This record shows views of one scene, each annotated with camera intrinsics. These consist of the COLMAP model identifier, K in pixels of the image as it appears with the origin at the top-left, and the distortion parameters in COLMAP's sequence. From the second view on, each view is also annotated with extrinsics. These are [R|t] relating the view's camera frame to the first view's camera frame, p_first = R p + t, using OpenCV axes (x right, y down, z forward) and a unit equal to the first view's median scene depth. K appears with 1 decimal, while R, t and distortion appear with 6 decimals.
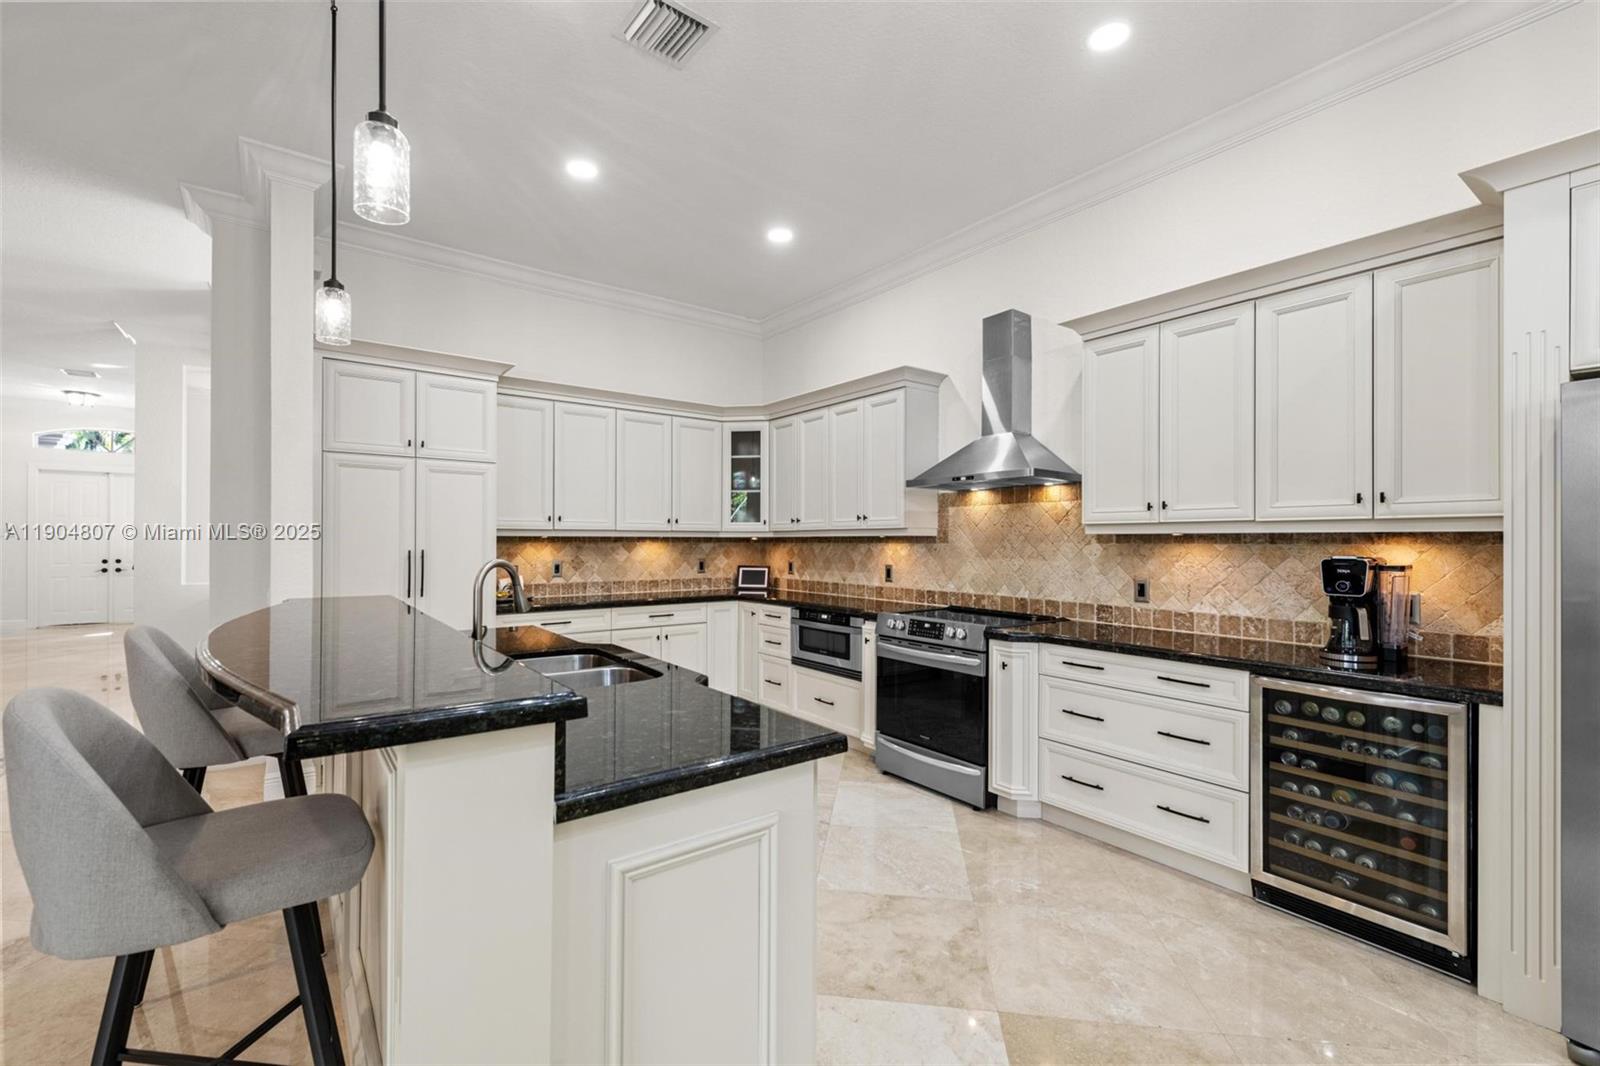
lens RADIAL K [[689.1, 0, 796.3], [0, 689.1, 540.2], [0, 0, 1]] dist [0.004904, -0.001533]
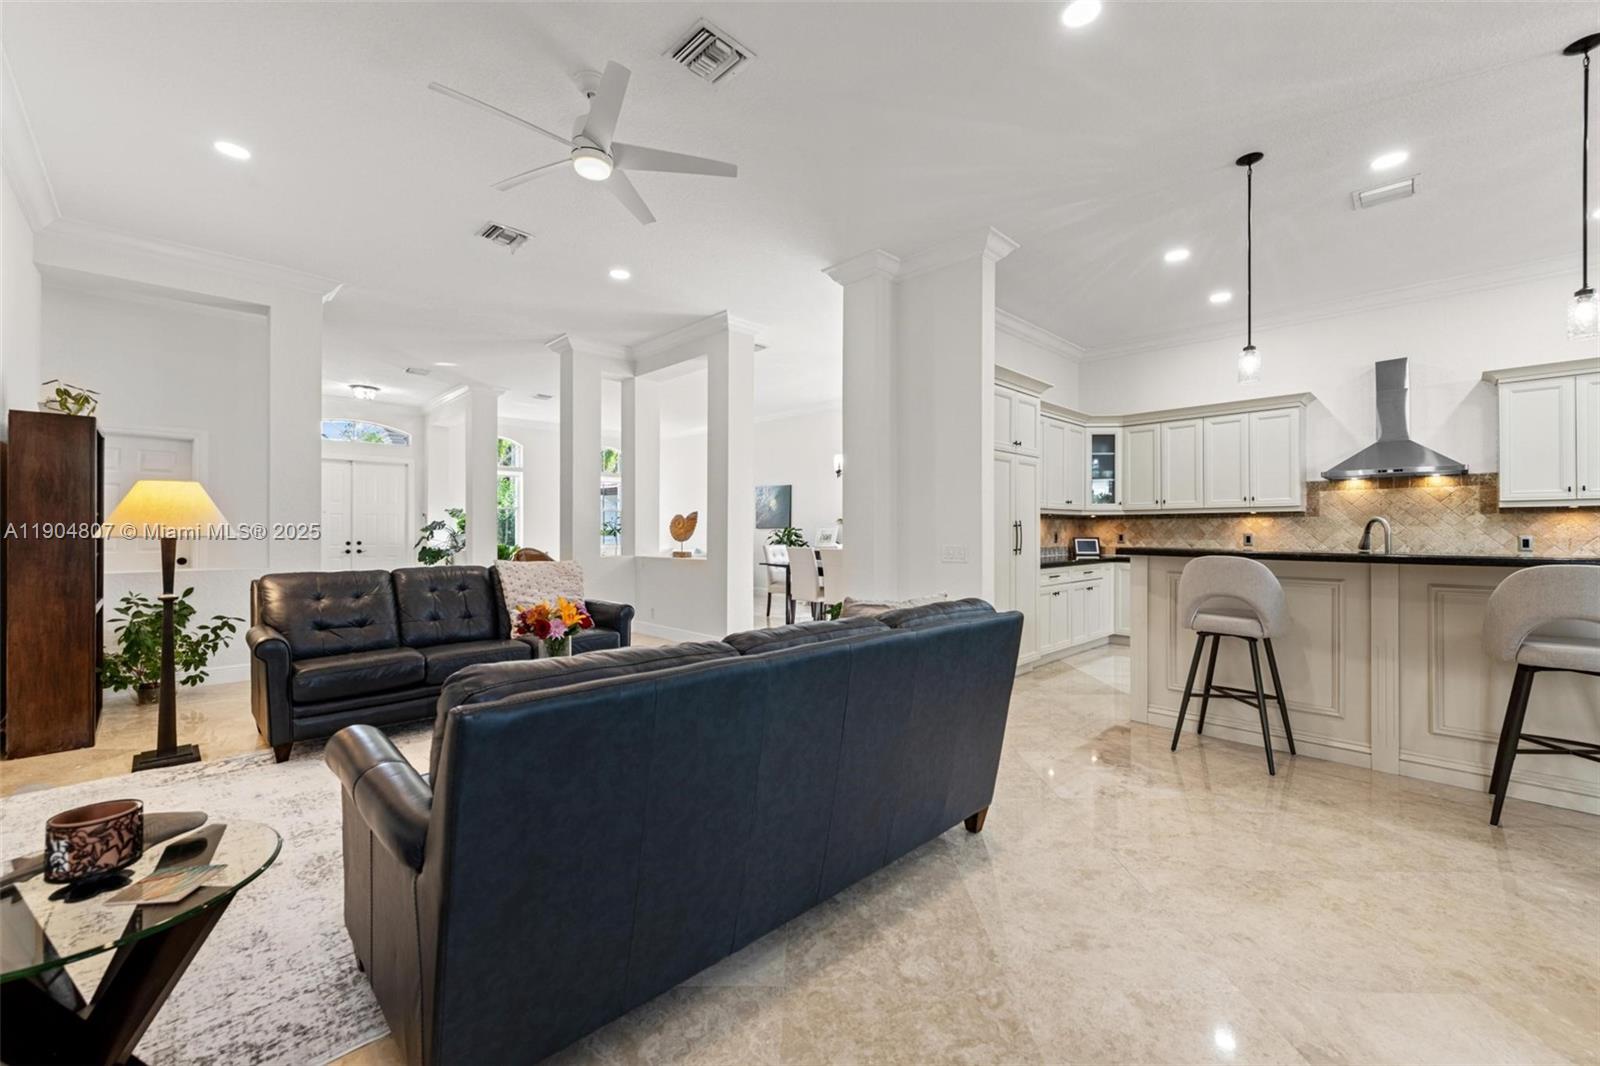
lens RADIAL K [[639.6, 0, 793.4], [0, 639.6, 522.9], [0, 0, 1]] dist [0.012516, -0.003202]
pose [[0.991747, -0.001905, 0.128196, -1.108112], [0.003296, 0.999938, -0.010641, 0.030196], [-0.128167, 0.010975, 0.991692, -0.191071]]
